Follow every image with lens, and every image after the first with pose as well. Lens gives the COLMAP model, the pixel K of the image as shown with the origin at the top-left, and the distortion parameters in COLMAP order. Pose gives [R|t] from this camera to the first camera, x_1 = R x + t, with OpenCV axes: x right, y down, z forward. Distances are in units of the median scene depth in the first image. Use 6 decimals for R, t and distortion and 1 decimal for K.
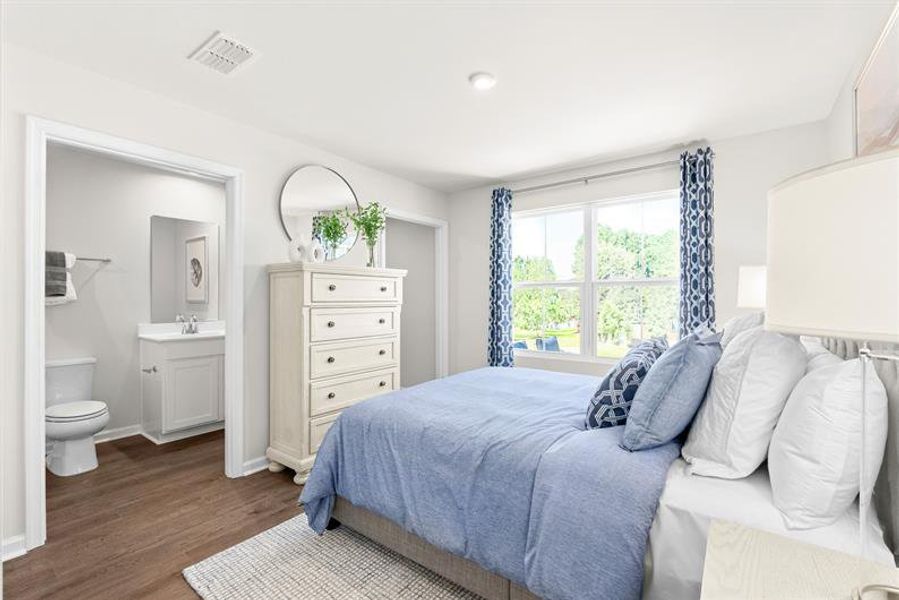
lens RADIAL K [[397.0, 0, 448.3], [0, 397.0, 301.5], [0, 0, 1]] dist [-0.008191, -0.000490]
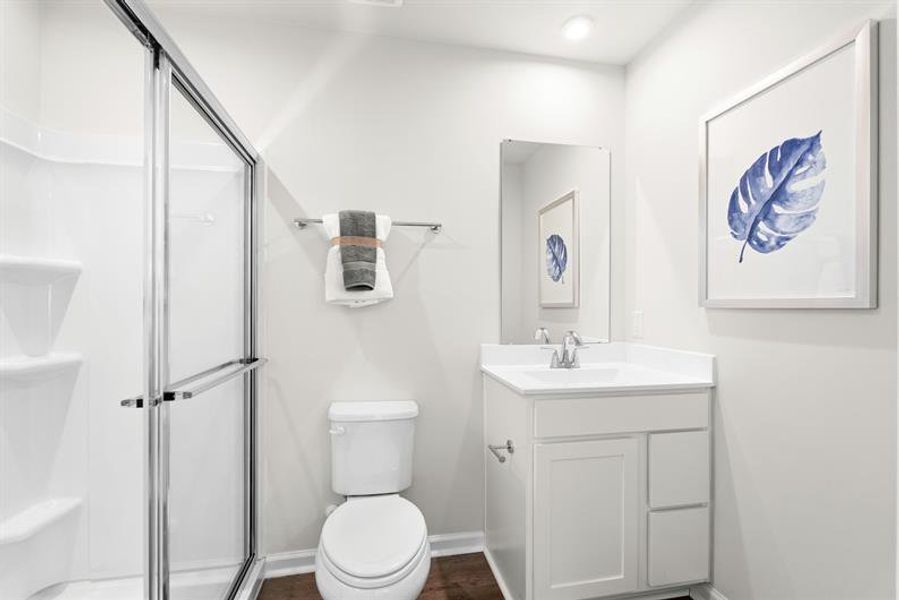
lens RADIAL K [[404.2, 0, 447.4], [0, 404.2, 310.2], [0, 0, 1]] dist [-0.011304, -0.000073]
pose [[0.736960, 0.001404, -0.675935, -0.497630], [-0.004900, 0.999983, -0.003266, 0.014274], [0.675919, 0.005719, 0.736954, 0.627878]]
